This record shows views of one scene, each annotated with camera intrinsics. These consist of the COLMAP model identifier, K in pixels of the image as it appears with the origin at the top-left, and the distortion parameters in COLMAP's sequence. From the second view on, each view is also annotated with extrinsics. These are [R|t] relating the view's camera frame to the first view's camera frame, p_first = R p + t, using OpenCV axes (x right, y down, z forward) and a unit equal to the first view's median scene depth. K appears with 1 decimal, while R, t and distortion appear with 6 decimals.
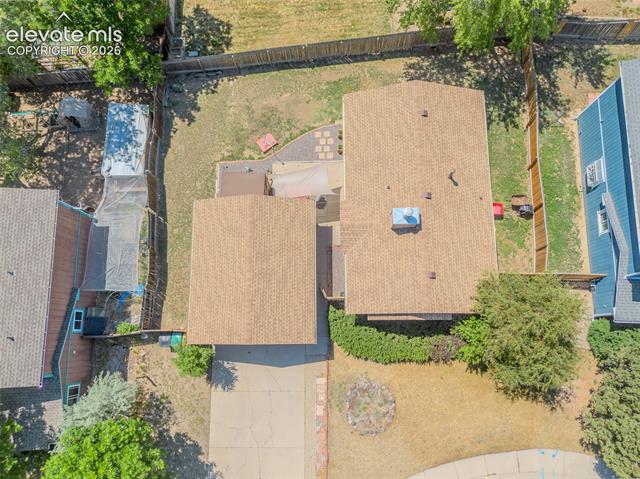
lens RADIAL K [[463.9, 0, 319.2], [0, 463.9, 248.0], [0, 0, 1]] dist [0.062955, -0.051406]
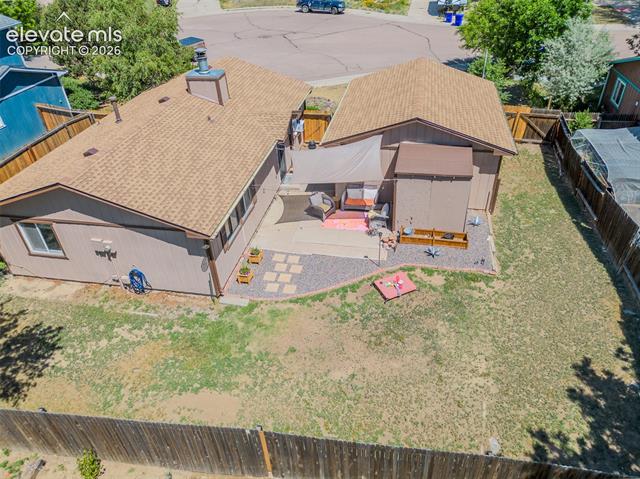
lens RADIAL K [[463.9, 0, 319.2], [0, 463.9, 248.0], [0, 0, 1]] dist [0.062955, -0.051406]
pose [[-0.977166, -0.070613, 0.200403, -0.126913], [0.211496, -0.413852, 0.885435, -0.646539], [0.020414, 0.907601, 0.419336, 0.745339]]
